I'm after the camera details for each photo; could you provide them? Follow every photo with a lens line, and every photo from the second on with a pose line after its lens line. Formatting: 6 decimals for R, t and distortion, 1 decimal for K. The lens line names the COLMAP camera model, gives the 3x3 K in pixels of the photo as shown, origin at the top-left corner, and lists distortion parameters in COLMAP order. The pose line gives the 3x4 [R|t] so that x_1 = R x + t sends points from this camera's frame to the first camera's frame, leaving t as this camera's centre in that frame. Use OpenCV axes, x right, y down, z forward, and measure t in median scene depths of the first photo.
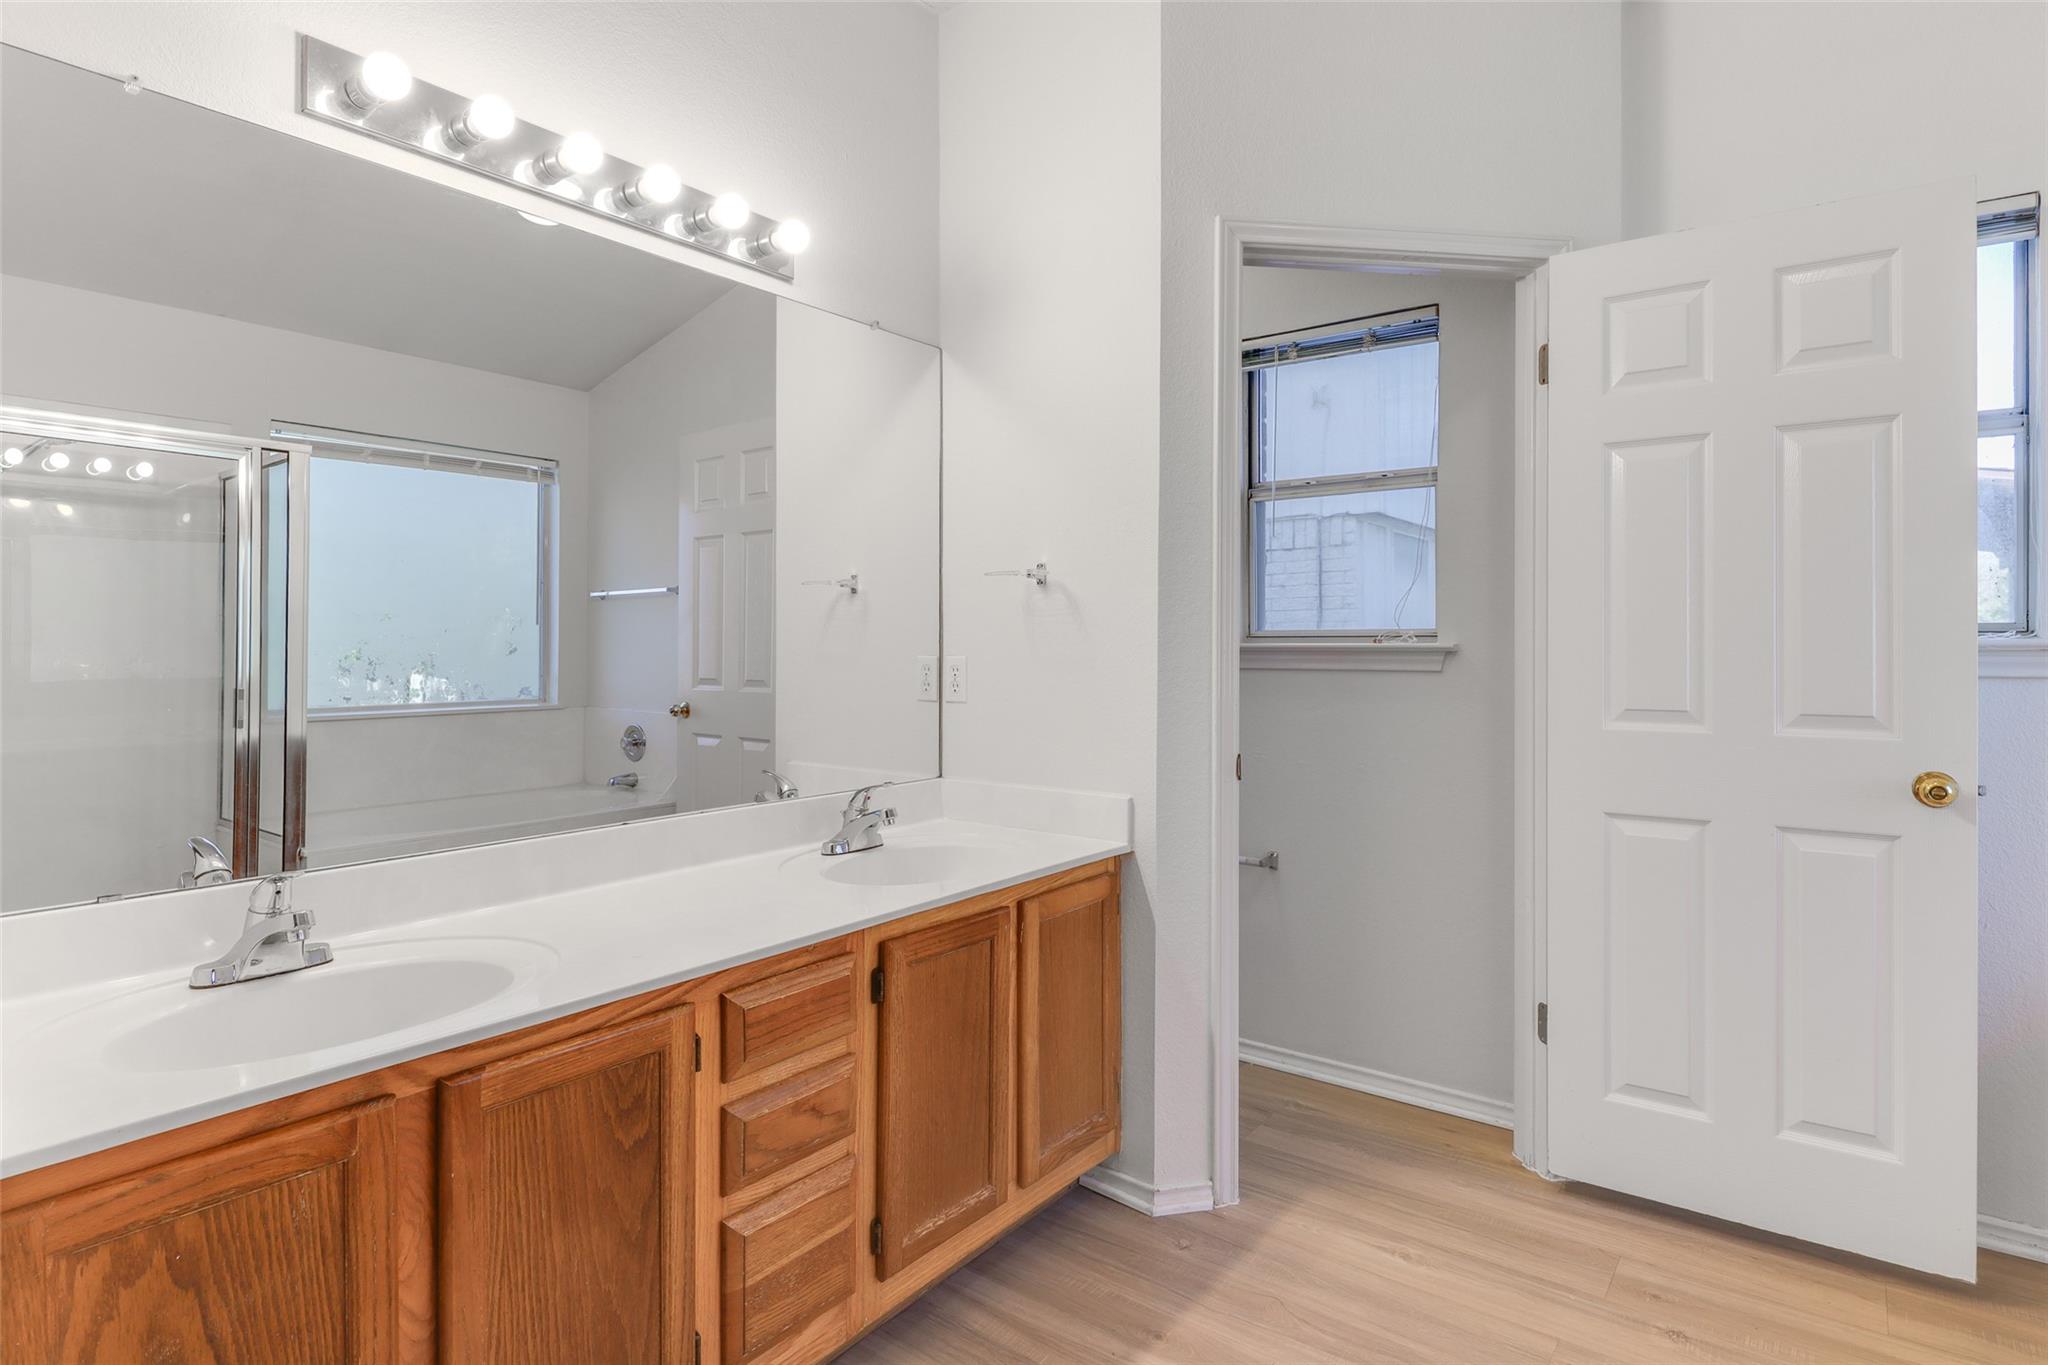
lens RADIAL K [[1059.8, 0, 975.2], [0, 1059.8, 655.3], [0, 0, 1]] dist [0.003797, -0.000475]
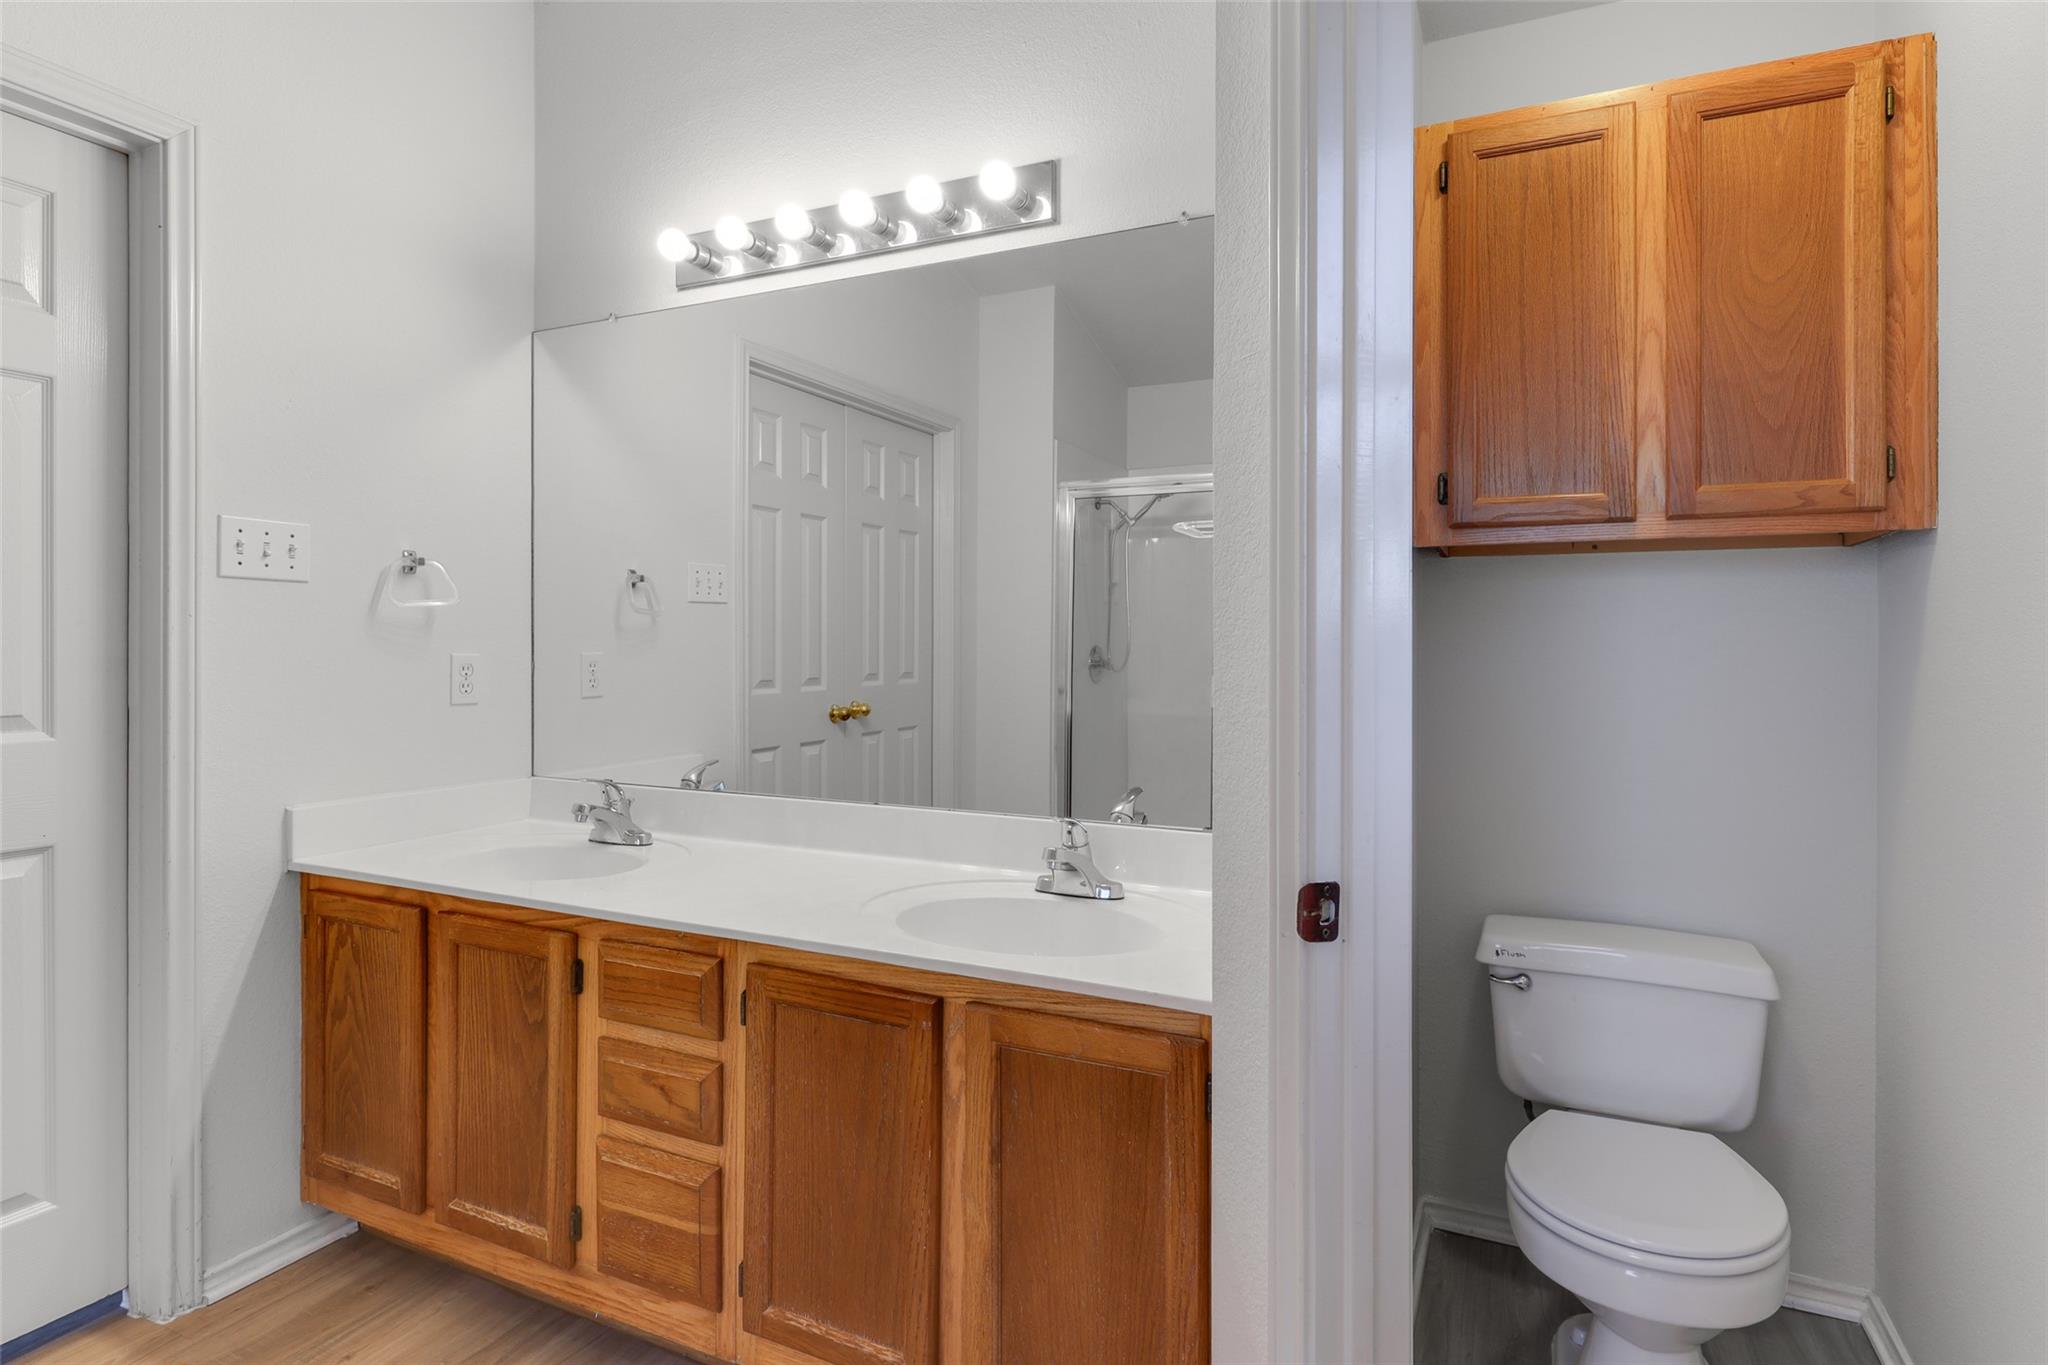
lens RADIAL K [[1039.3, 0, 1028.8], [0, 1039.3, 638.1], [0, 0, 1]] dist [0.003214, -0.000778]
pose [[0.246754, -0.000018, -0.969078, 0.909486], [-0.010316, 0.999943, -0.002646, -0.012591], [0.969023, 0.010650, 0.246740, 1.080419]]
